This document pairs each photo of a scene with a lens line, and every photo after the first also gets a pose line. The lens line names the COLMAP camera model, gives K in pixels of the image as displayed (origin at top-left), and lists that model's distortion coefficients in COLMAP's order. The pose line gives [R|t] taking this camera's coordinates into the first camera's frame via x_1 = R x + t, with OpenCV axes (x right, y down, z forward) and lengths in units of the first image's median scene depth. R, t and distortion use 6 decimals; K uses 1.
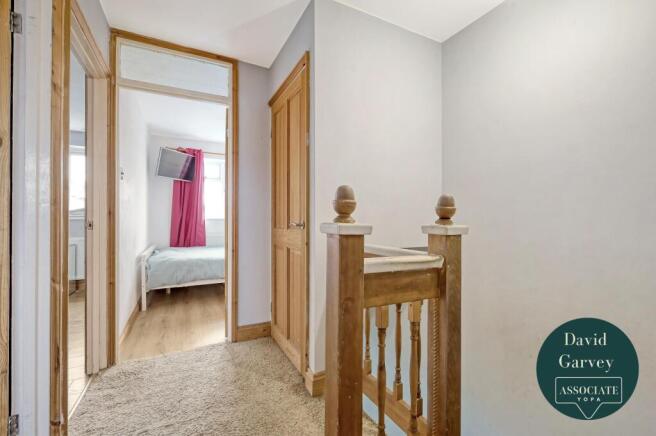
lens RADIAL K [[285.9, 0, 328.8], [0, 285.9, 219.5], [0, 0, 1]] dist [0.002747, -0.000100]
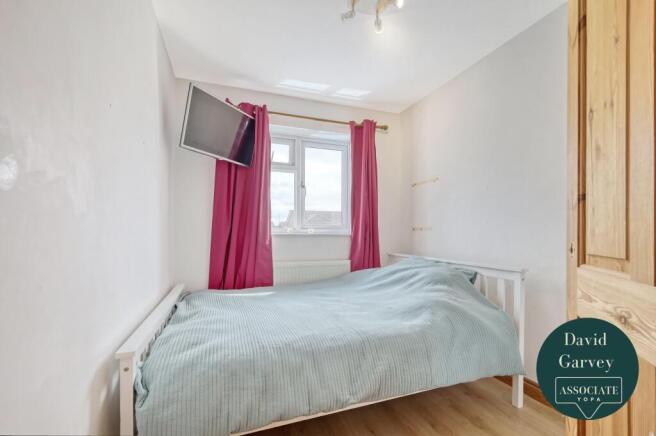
lens RADIAL K [[285.9, 0, 328.0], [0, 285.9, 218.9], [0, 0, 1]] dist [0.002747, -0.000100]
pose [[0.989844, 0.001484, -0.142148, -0.261179], [-0.004051, 0.999834, -0.017766, -0.022989], [0.142098, 0.018161, 0.989686, 0.501913]]
